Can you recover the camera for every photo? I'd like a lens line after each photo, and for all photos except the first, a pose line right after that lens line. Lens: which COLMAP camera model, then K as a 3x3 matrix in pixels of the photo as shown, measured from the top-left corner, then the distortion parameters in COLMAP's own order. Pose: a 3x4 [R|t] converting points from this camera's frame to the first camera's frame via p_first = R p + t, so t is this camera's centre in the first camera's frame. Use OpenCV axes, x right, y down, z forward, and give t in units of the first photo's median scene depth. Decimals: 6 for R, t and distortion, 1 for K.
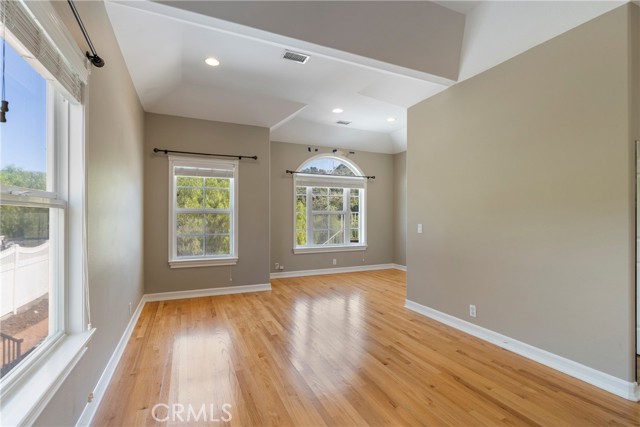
lens RADIAL K [[294.1, 0, 320.0], [0, 294.1, 213.5], [0, 0, 1]] dist [-0.005312, -0.000128]
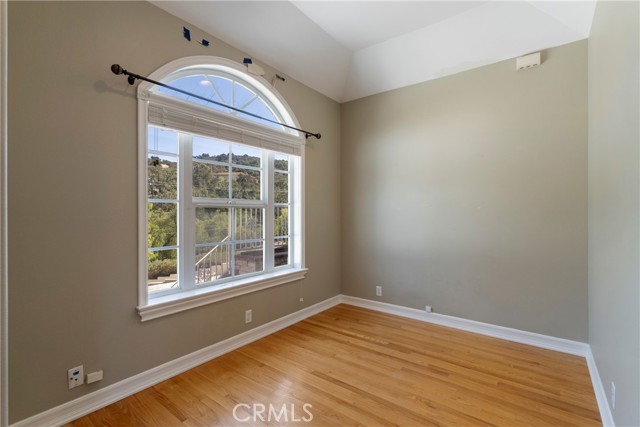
lens RADIAL K [[296.9, 0, 320.0], [0, 296.9, 213.5], [0, 0, 1]] dist [-0.005735, 0.000188]
pose [[0.885084, -0.002353, 0.465425, -0.063884], [-0.002326, 0.999952, 0.009480, 0.008339], [-0.465425, -0.009474, 0.885037, 0.602186]]
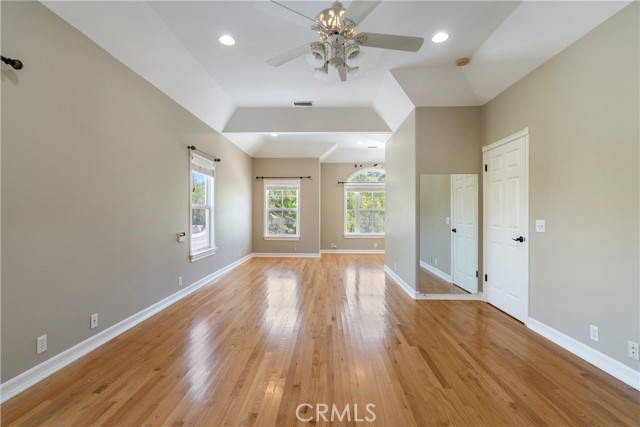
lens RADIAL K [[286.8, 0, 320.0], [0, 286.8, 213.5], [0, 0, 1]] dist [-0.000911, -0.000073]
pose [[0.905130, 0.001141, -0.425134, 0.413750], [0.002943, 0.999956, 0.008949, 0.000930], [0.425126, -0.009351, 0.905086, -0.352437]]
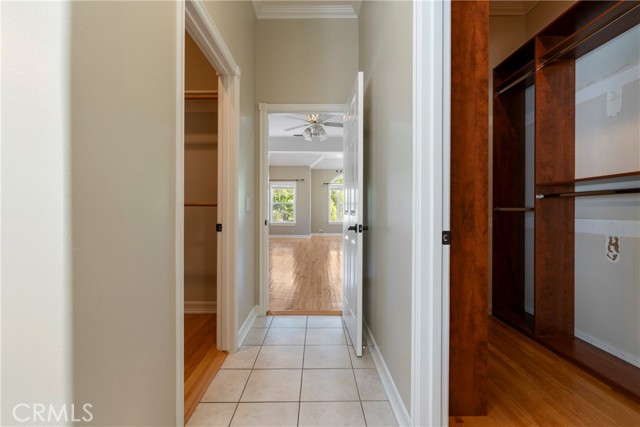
lens RADIAL K [[294.1, 0, 320.0], [0, 294.1, 213.5], [0, 0, 1]] dist [-0.005312, -0.000128]
pose [[0.915207, 0.002701, -0.402976, 0.661008], [0.003309, 0.999893, 0.014218, 0.032783], [0.402971, -0.014346, 0.915100, -0.844499]]
